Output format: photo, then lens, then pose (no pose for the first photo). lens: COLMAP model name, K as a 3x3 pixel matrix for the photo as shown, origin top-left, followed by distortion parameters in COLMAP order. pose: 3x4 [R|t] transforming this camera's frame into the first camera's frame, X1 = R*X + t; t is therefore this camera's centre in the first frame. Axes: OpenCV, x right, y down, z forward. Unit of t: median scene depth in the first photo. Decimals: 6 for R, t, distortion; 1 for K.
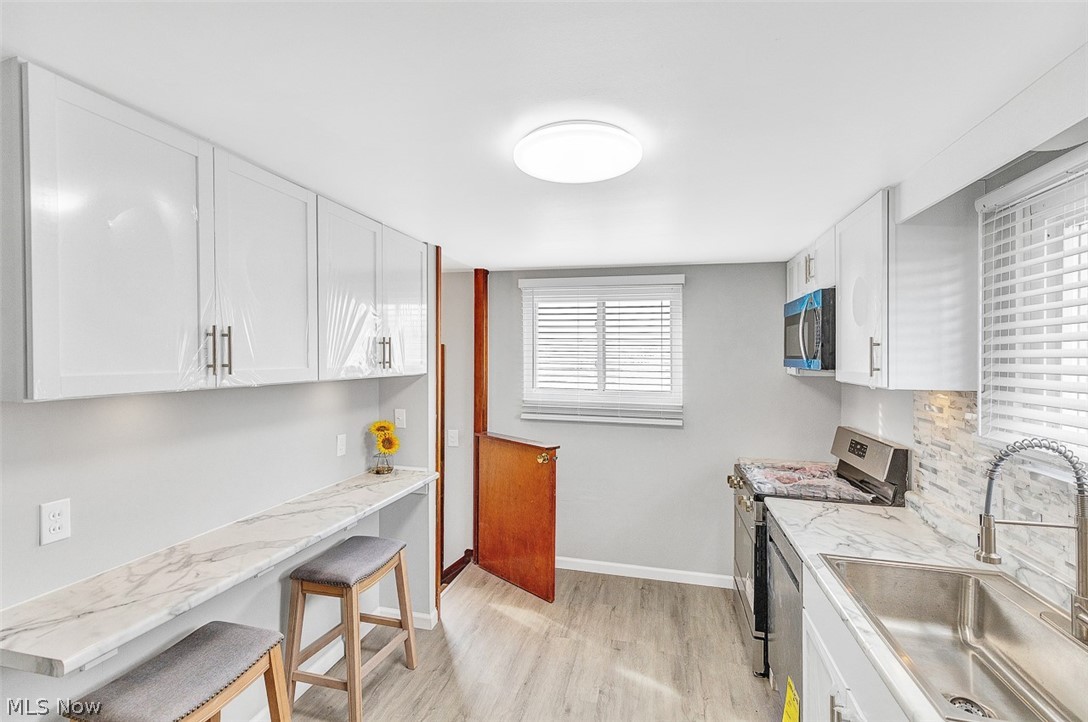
lens RADIAL K [[494.0, 0, 543.0], [0, 494.0, 356.9], [0, 0, 1]] dist [0.012629, -0.000278]
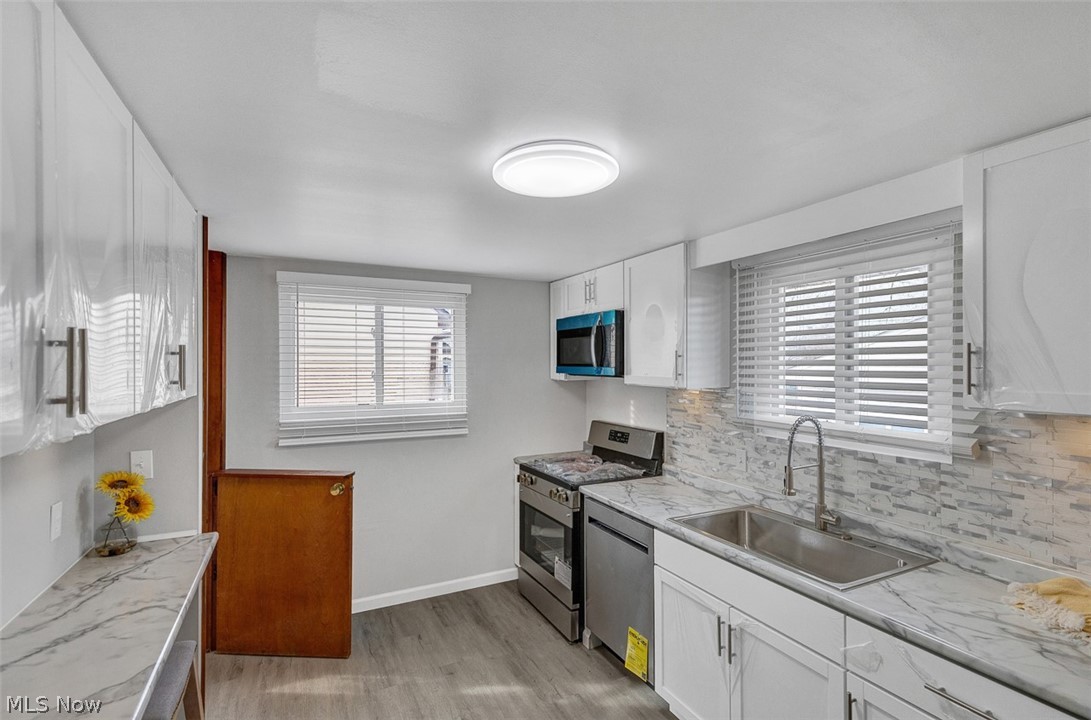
lens RADIAL K [[513.9, 0, 545.5], [0, 513.9, 360.0], [0, 0, 1]] dist [0.020621, -0.000612]
pose [[0.760482, -0.007273, 0.649318, -0.403322], [0.010647, 0.999943, -0.001269, -0.012791], [-0.649271, 0.007879, 0.760516, 0.135102]]
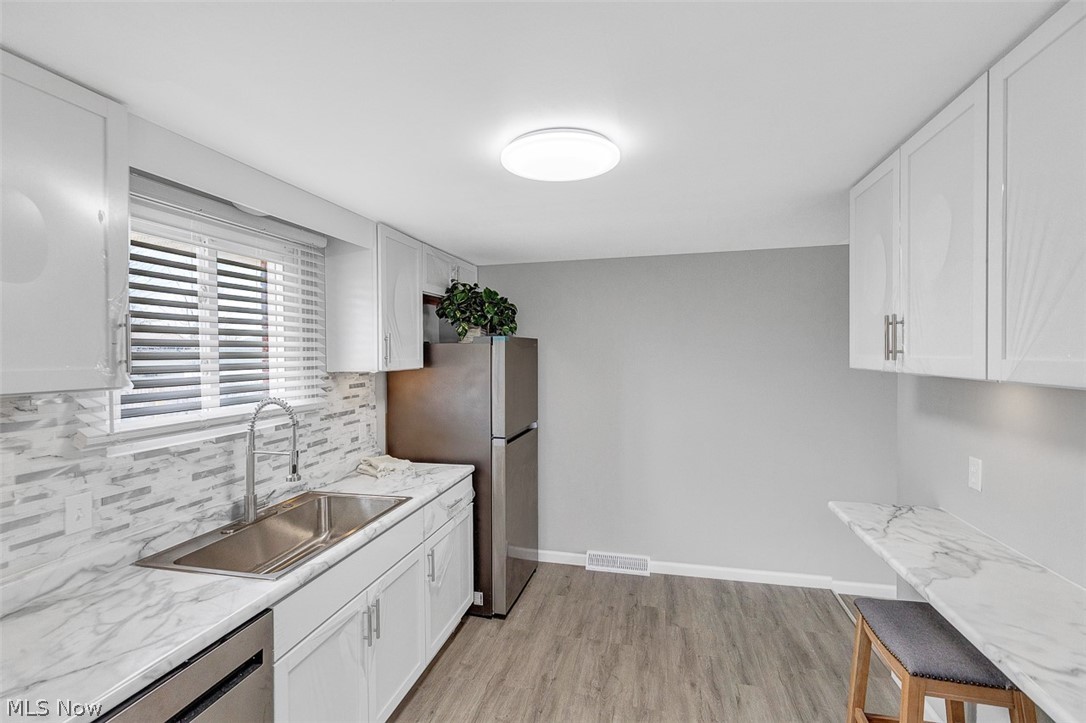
lens RADIAL K [[493.1, 0, 542.0], [0, 493.1, 357.4], [0, 0, 1]] dist [0.012629, -0.000278]
pose [[-0.999950, 0.002024, -0.009751, 0.081852], [0.001902, 0.999919, 0.012555, 0.009362], [0.009776, 0.012536, -0.999874, 1.338276]]
